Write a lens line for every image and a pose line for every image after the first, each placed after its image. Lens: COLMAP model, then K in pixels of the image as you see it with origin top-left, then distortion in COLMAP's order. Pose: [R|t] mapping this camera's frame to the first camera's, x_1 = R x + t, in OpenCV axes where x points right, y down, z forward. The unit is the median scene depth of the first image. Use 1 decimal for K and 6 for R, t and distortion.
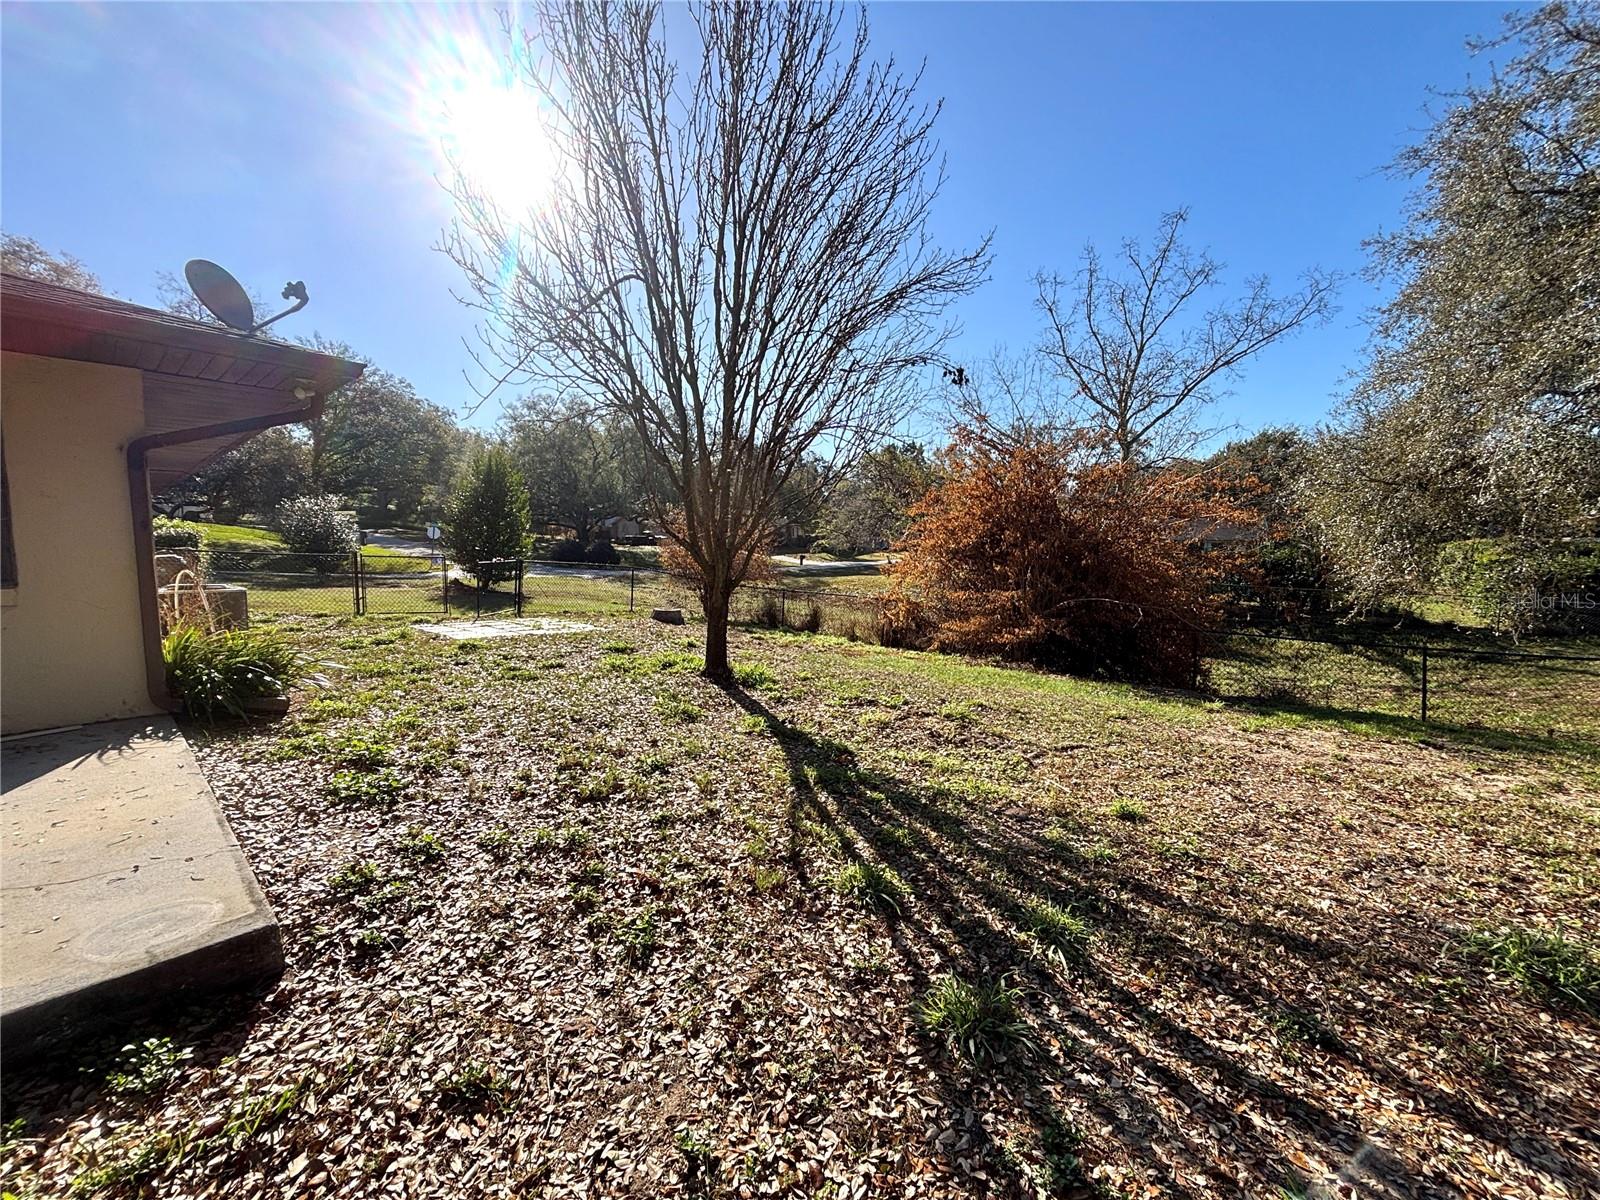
lens RADIAL K [[642.6, 0, 798.5], [0, 642.6, 600.9], [0, 0, 1]] dist [-0.007947, 0.001965]
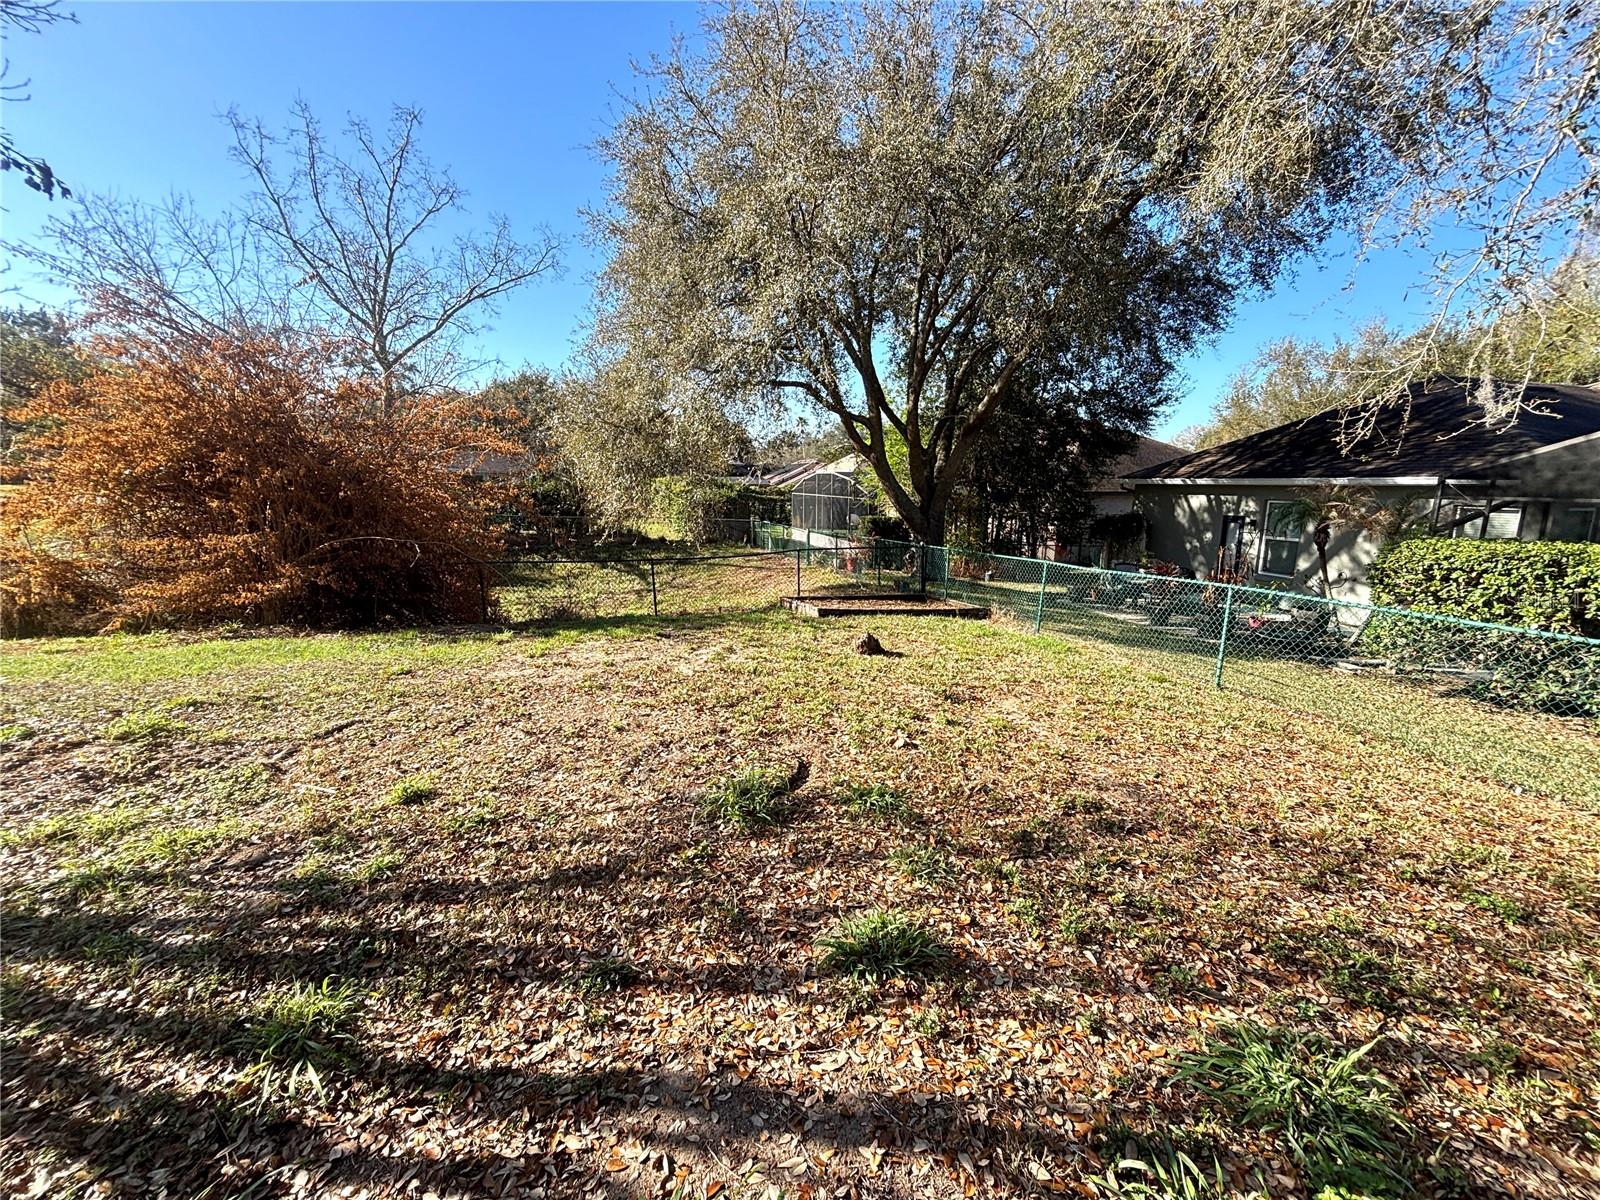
lens RADIAL K [[642.6, 0, 800.9], [0, 642.6, 604.1], [0, 0, 1]] dist [-0.007947, 0.001965]
pose [[0.530970, -0.152232, 0.833605, 0.094696], [0.062455, 0.988086, 0.140662, 0.001369], [-0.845086, -0.022625, 0.534151, 0.103377]]
